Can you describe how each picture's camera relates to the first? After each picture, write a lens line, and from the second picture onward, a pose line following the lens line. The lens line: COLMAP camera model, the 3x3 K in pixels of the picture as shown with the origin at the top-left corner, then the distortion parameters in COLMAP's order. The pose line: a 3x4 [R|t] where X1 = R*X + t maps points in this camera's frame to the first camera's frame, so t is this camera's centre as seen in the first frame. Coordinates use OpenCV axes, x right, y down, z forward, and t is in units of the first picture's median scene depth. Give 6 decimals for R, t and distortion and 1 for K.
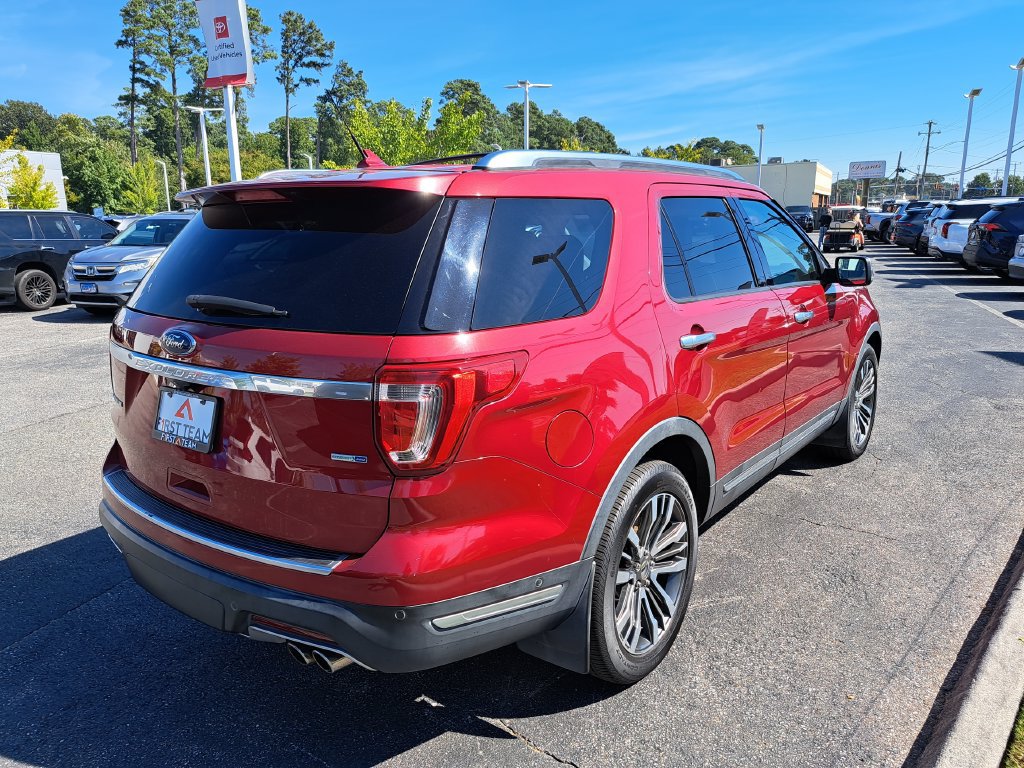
lens RADIAL K [[752.5, 0, 507.2], [0, 752.5, 381.2], [0, 0, 1]] dist [0.026703, -0.023548]
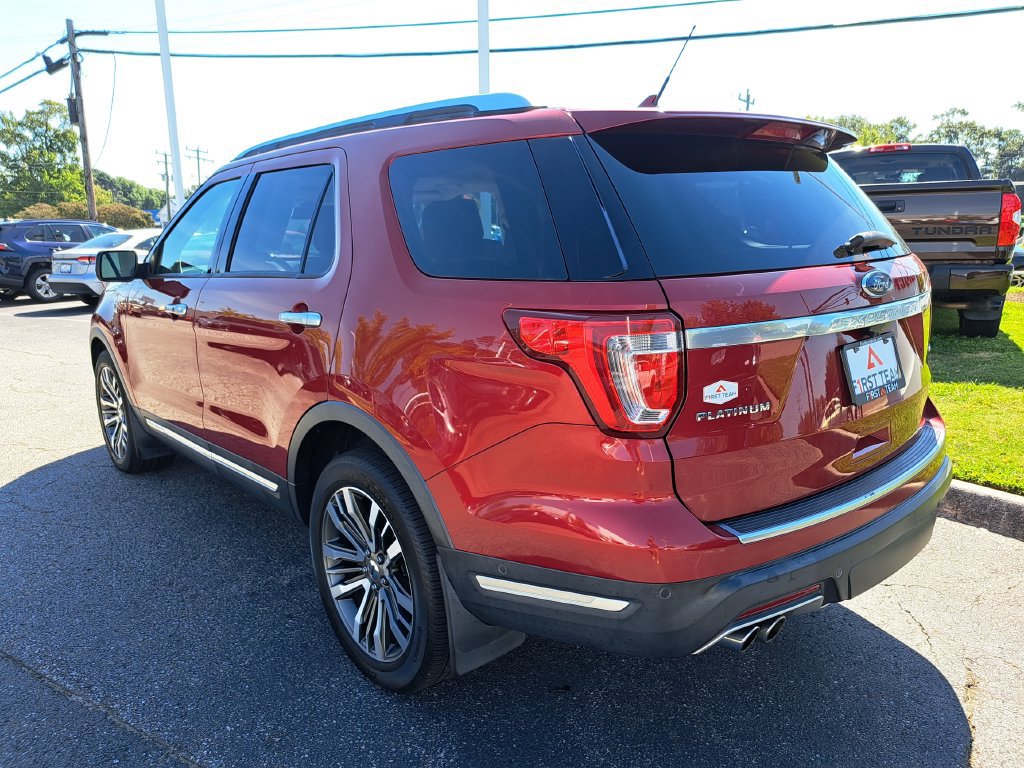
lens RADIAL K [[752.5, 0, 512.4], [0, 752.5, 385.7], [0, 0, 1]] dist [0.026703, -0.023548]
pose [[0.159727, -0.182375, 0.970168, -1.108845], [0.222898, 0.964068, 0.144530, -0.126651], [-0.961667, 0.193163, 0.194639, 0.997181]]
